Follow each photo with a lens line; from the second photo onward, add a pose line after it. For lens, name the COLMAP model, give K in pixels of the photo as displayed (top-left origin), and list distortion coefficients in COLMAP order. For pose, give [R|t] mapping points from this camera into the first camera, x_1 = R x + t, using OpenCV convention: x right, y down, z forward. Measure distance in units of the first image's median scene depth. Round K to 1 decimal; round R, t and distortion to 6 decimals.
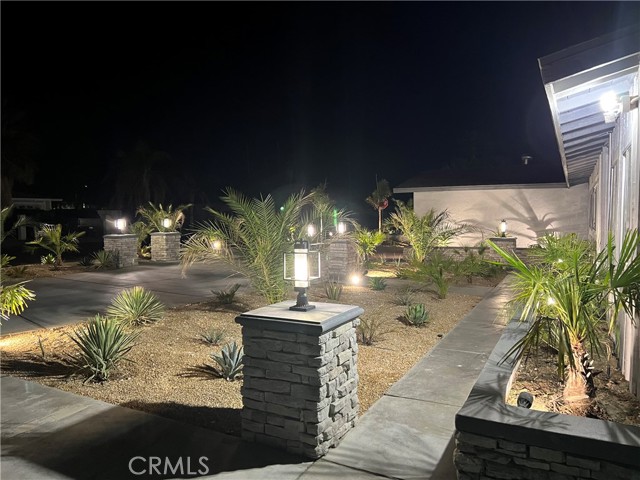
lens RADIAL K [[476.3, 0, 320.8], [0, 476.3, 243.2], [0, 0, 1]] dist [0.079848, -0.108903]
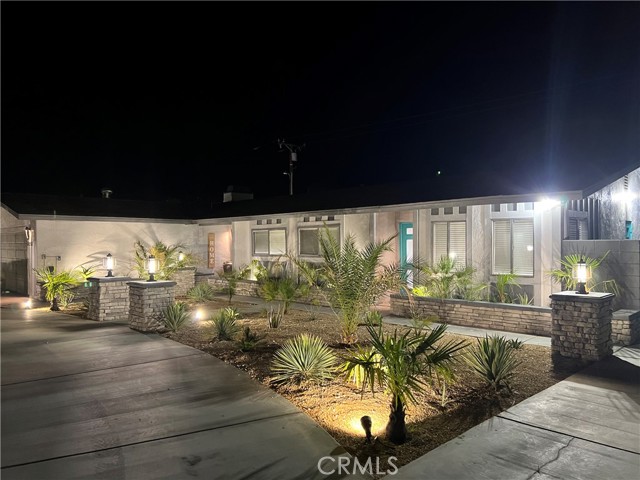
lens RADIAL K [[476.3, 0, 320.8], [0, 476.3, 243.2], [0, 0, 1]] dist [0.079848, -0.108903]
pose [[0.302026, 0.002268, 0.953297, -0.504106], [0.059341, 0.998013, -0.021175, -0.020979], [-0.951451, 0.062965, 0.301292, 0.308852]]
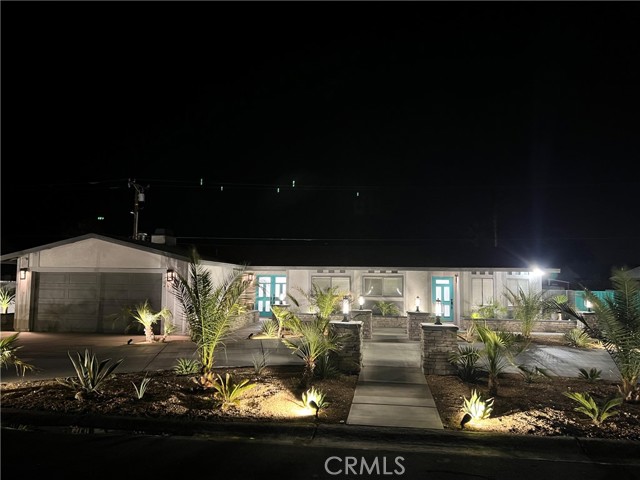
lens RADIAL K [[476.3, 0, 320.8], [0, 476.3, 243.2], [0, 0, 1]] dist [0.079848, -0.108903]
pose [[-0.342779, 0.079319, 0.936061, -0.860980], [0.041984, 0.996727, -0.069085, -0.079355], [-0.938477, 0.015619, -0.344988, 1.193428]]
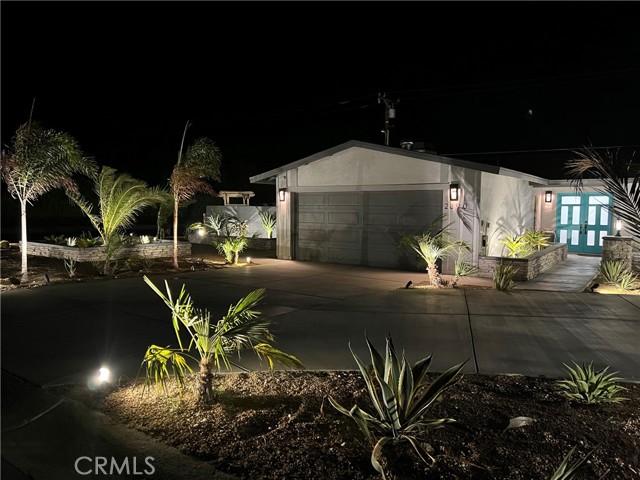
lens RADIAL K [[476.3, 0, 320.8], [0, 476.3, 243.2], [0, 0, 1]] dist [0.079848, -0.108903]
pose [[0.136550, -0.068339, 0.988273, -0.532169], [0.047587, 0.996918, 0.062362, -0.073752], [-0.989490, 0.038513, 0.139381, 1.245235]]
